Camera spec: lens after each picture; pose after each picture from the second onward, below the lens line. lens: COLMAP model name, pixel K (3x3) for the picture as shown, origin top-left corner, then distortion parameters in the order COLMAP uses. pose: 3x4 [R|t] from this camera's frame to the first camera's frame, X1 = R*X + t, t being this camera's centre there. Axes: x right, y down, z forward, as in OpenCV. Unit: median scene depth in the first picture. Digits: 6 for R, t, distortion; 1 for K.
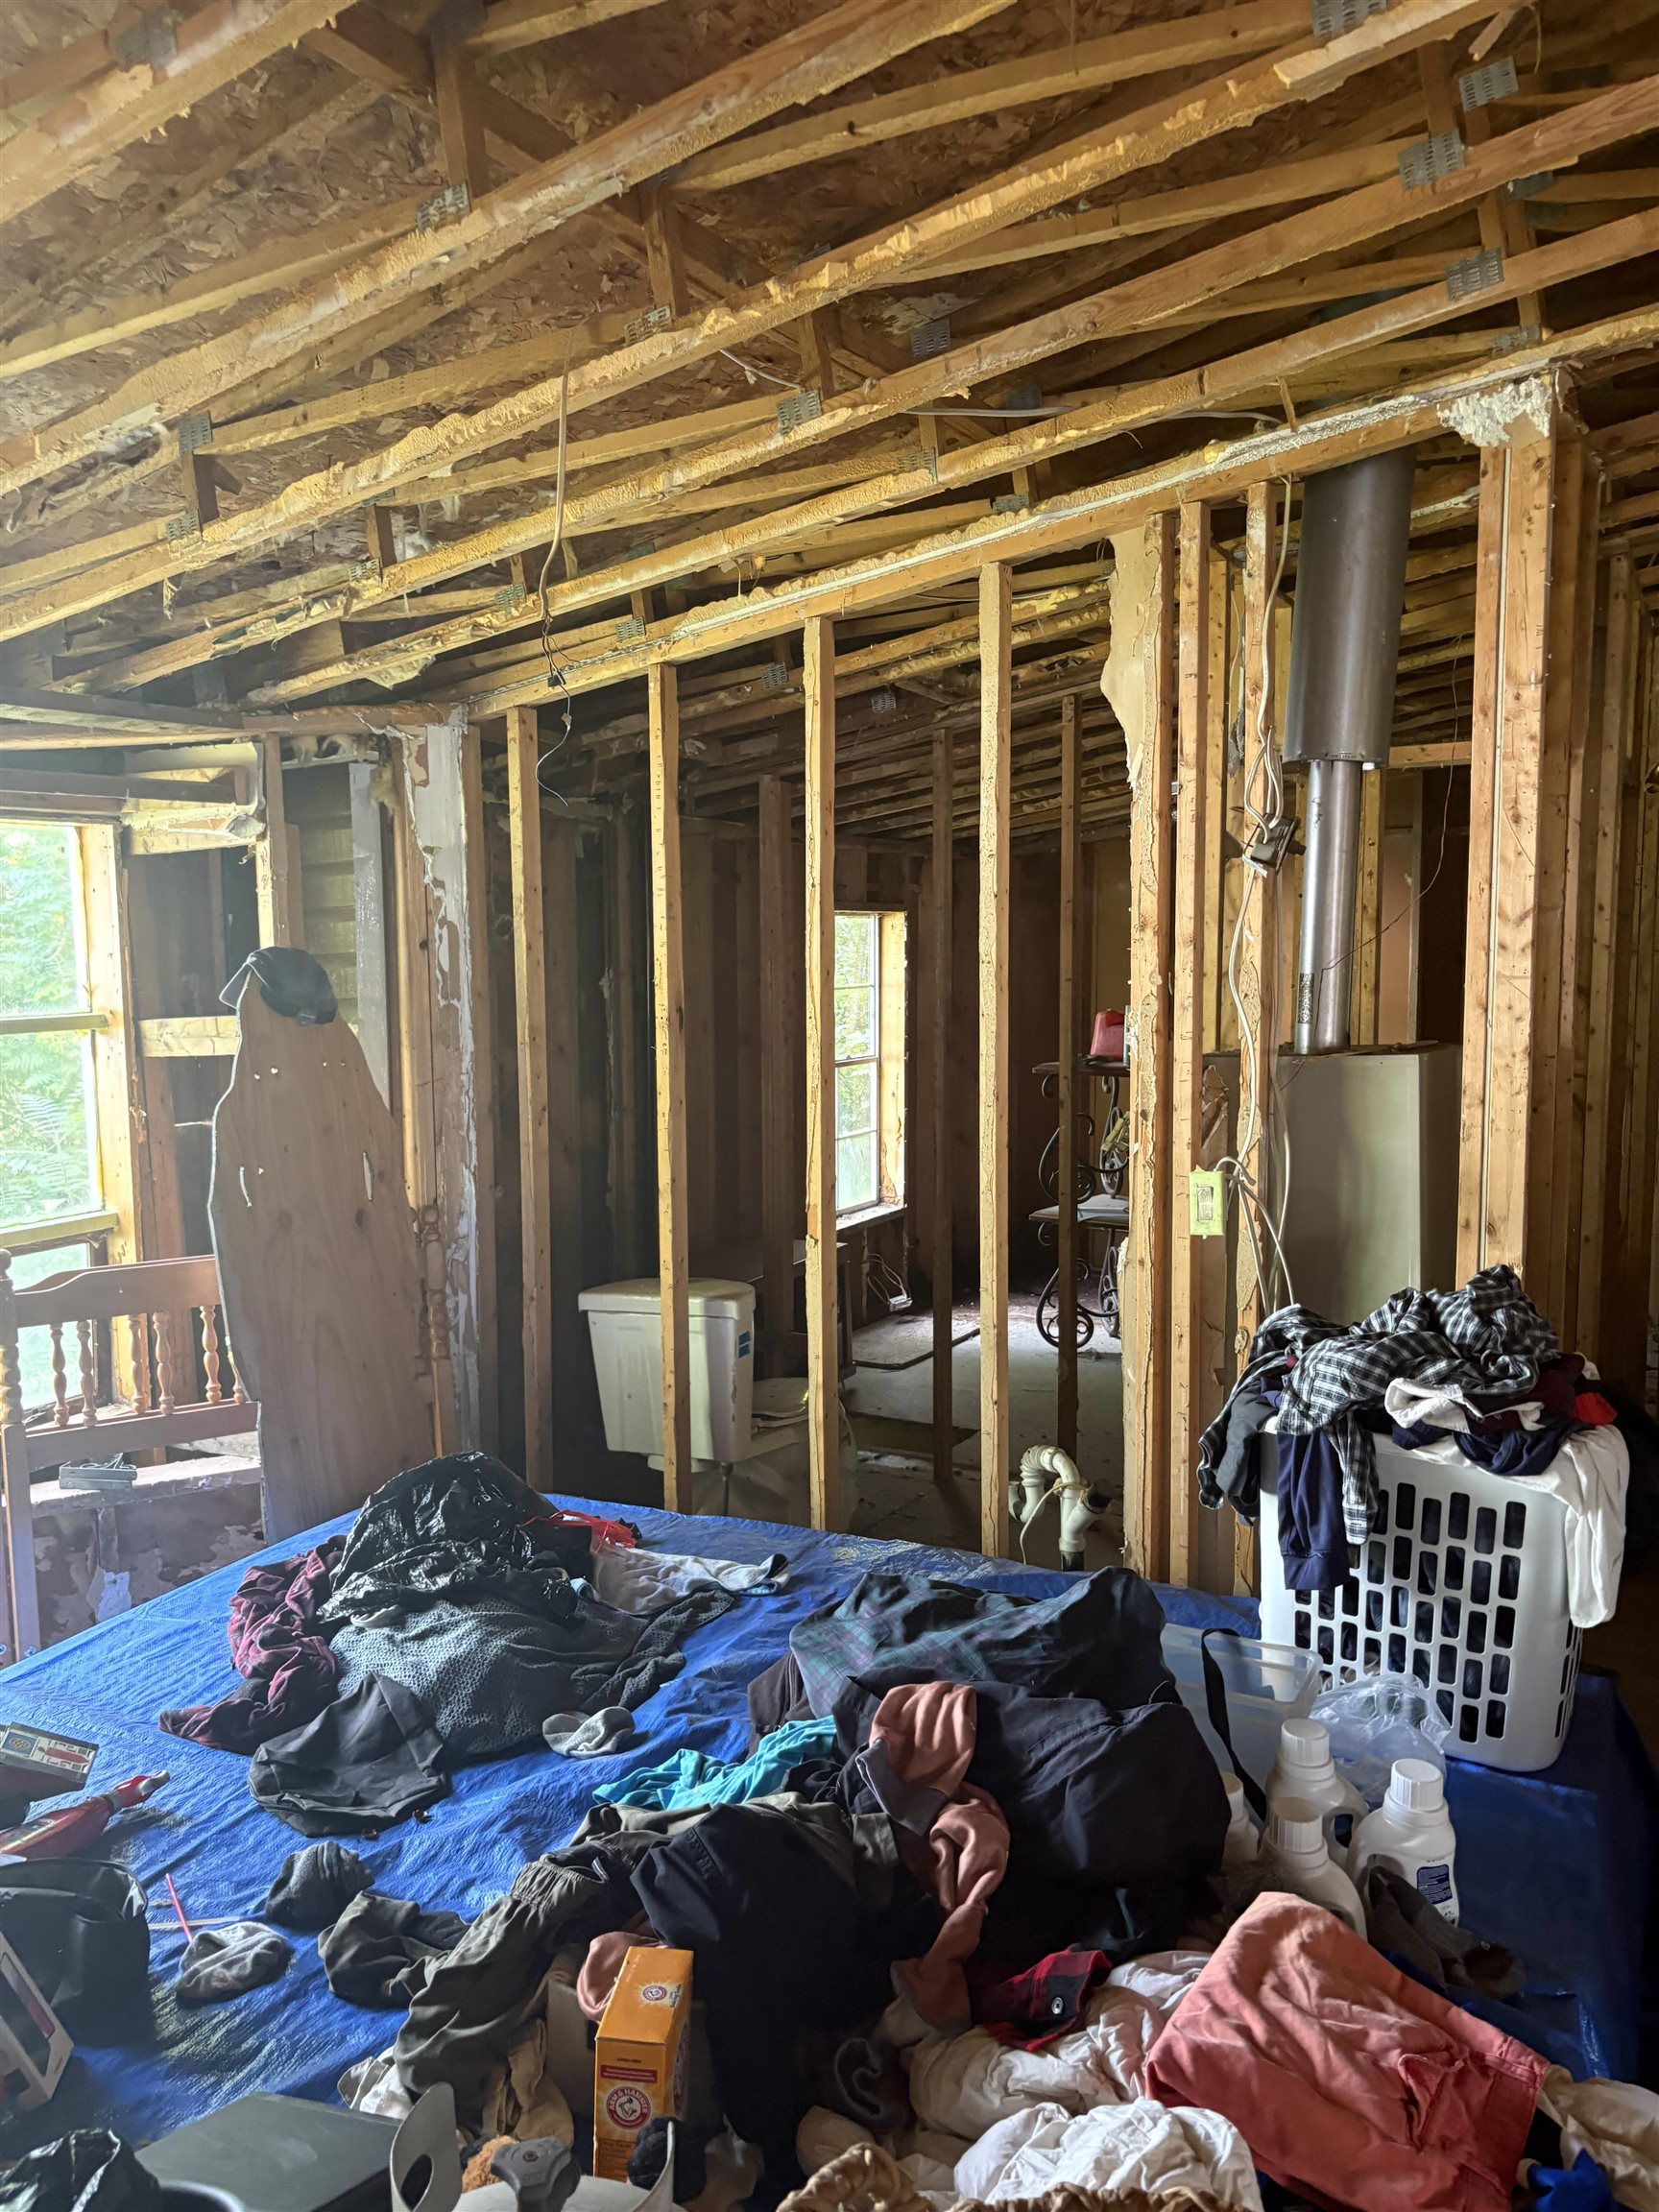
lens RADIAL K [[1665.0, 0, 836.6], [0, 1665.0, 1108.9], [0, 0, 1]] dist [0.035214, -0.035472]
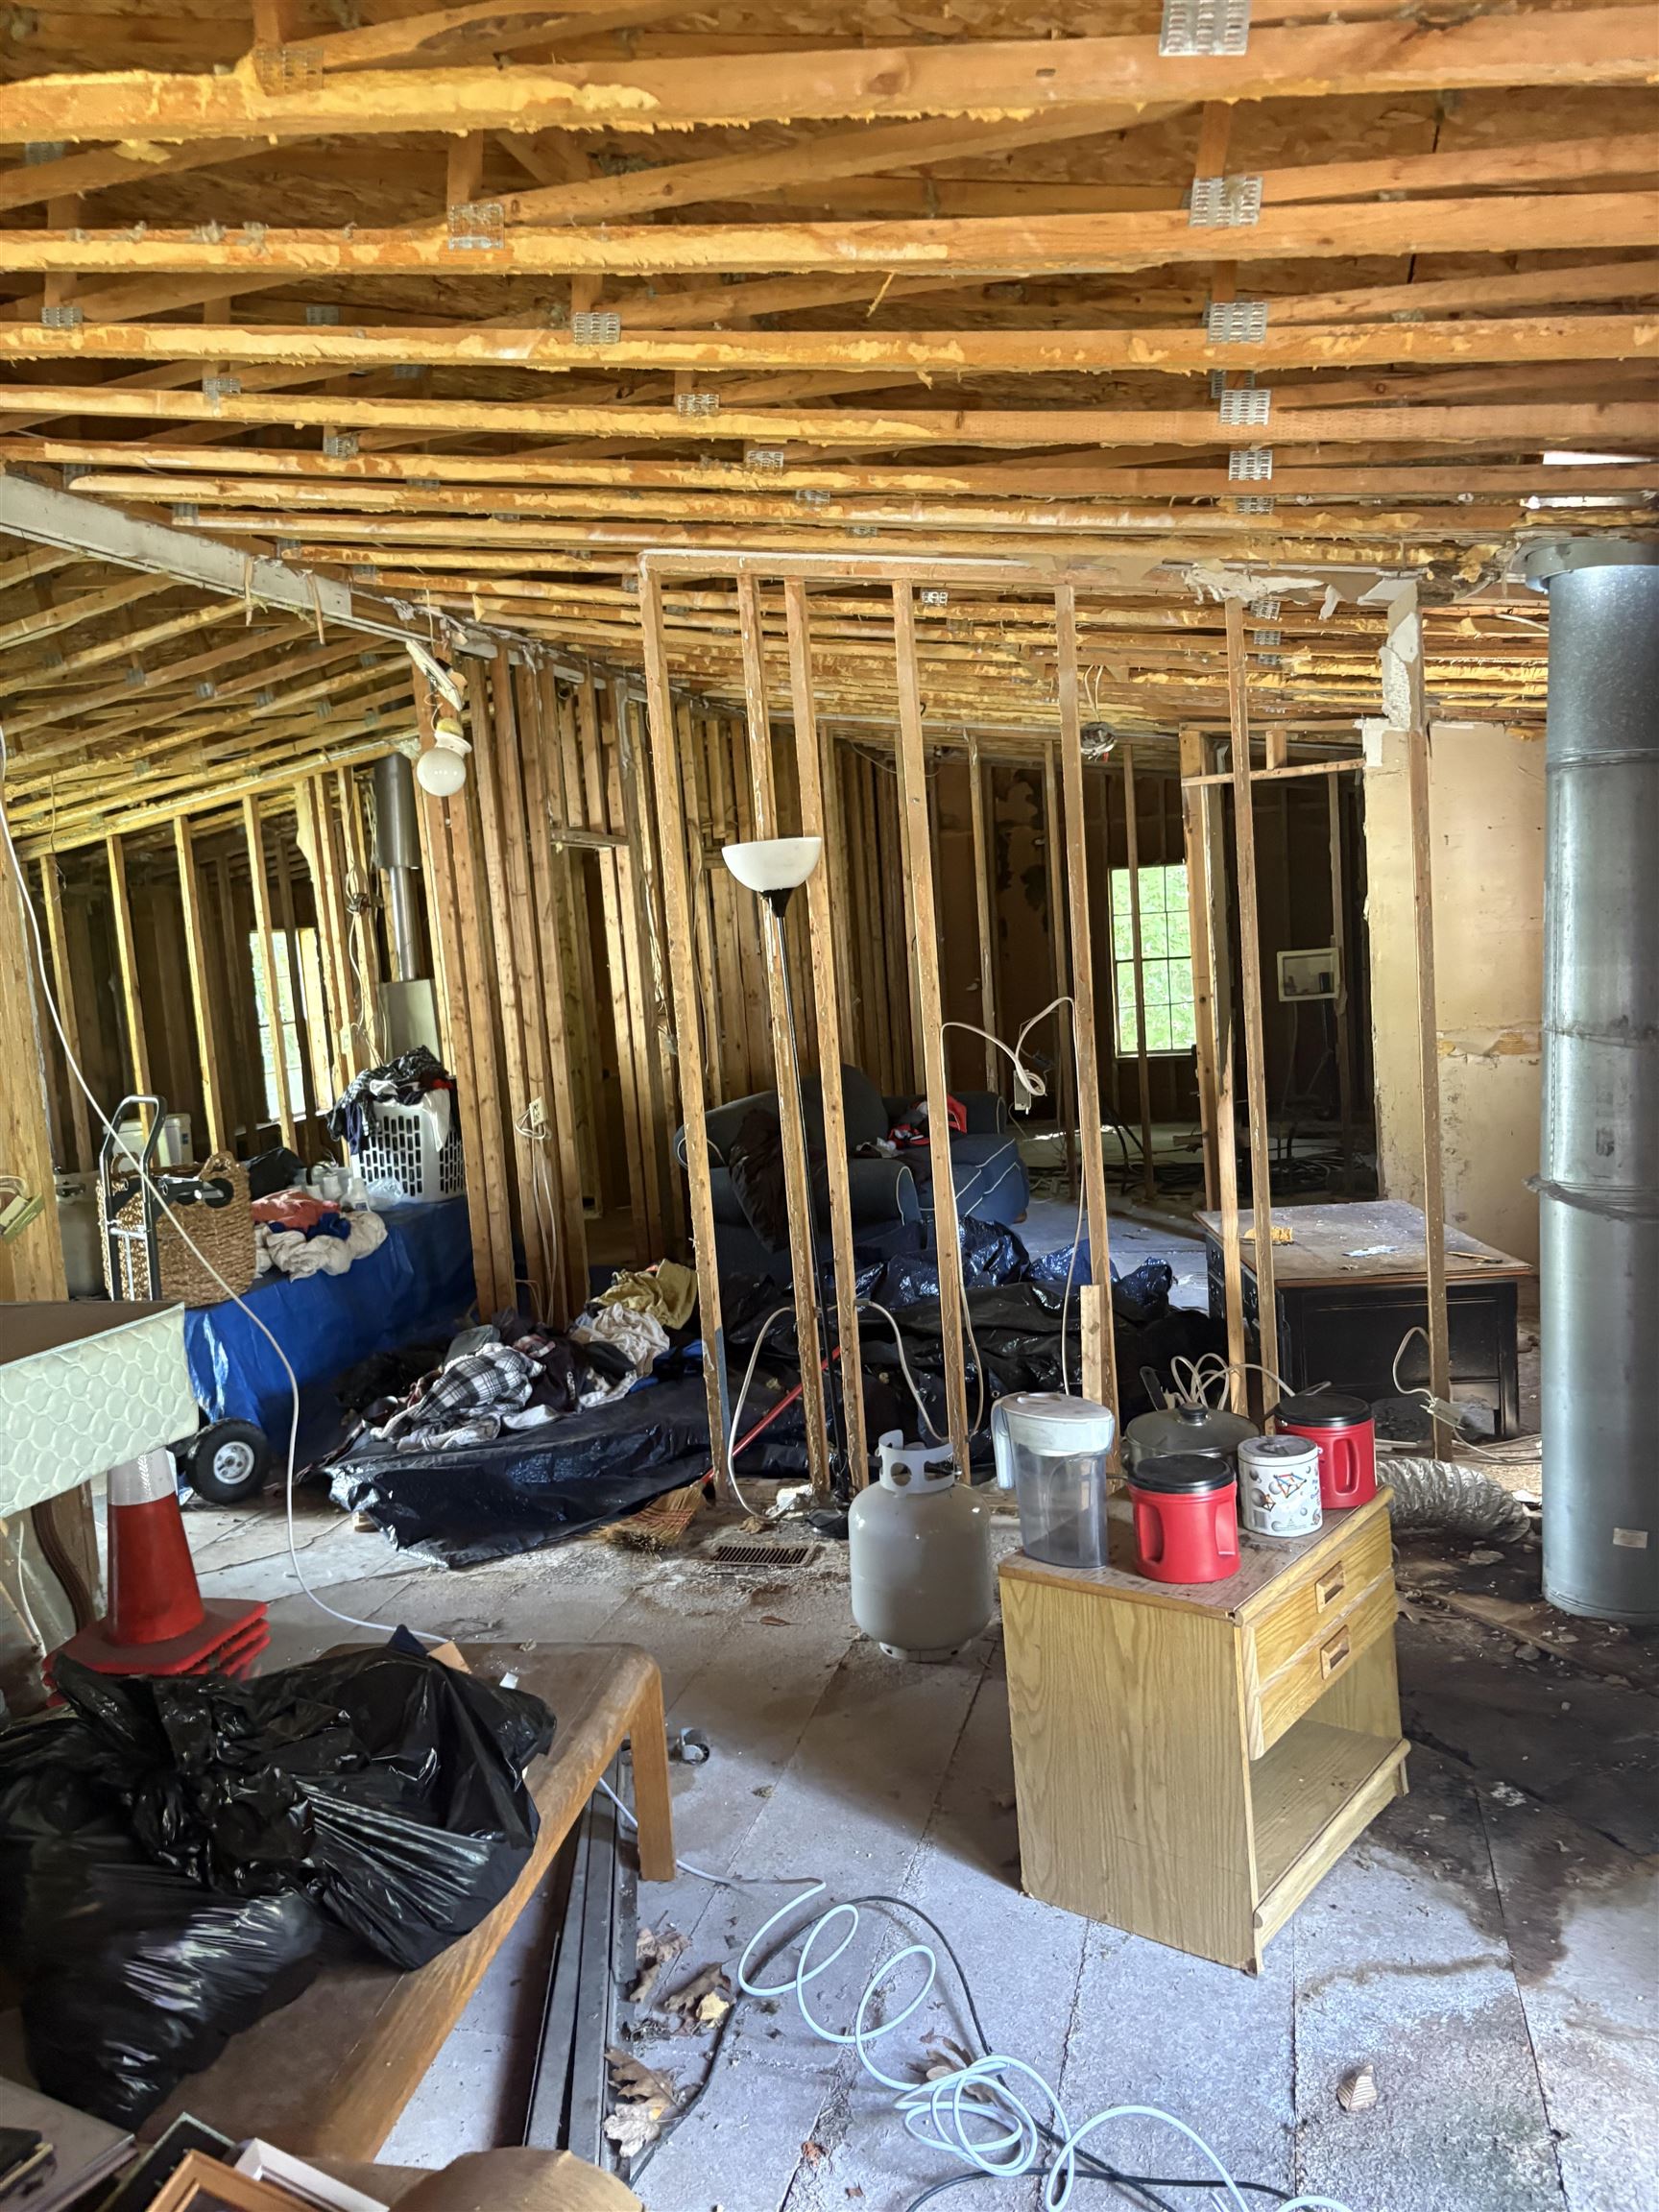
lens RADIAL K [[1665.0, 0, 820.5], [0, 1665.0, 1096.8], [0, 0, 1]] dist [0.035214, -0.035472]
pose [[0.969967, -0.093540, 0.224531, 0.429592], [0.094557, 0.995500, 0.006242, 0.245026], [-0.224105, 0.015176, 0.974447, -2.149996]]
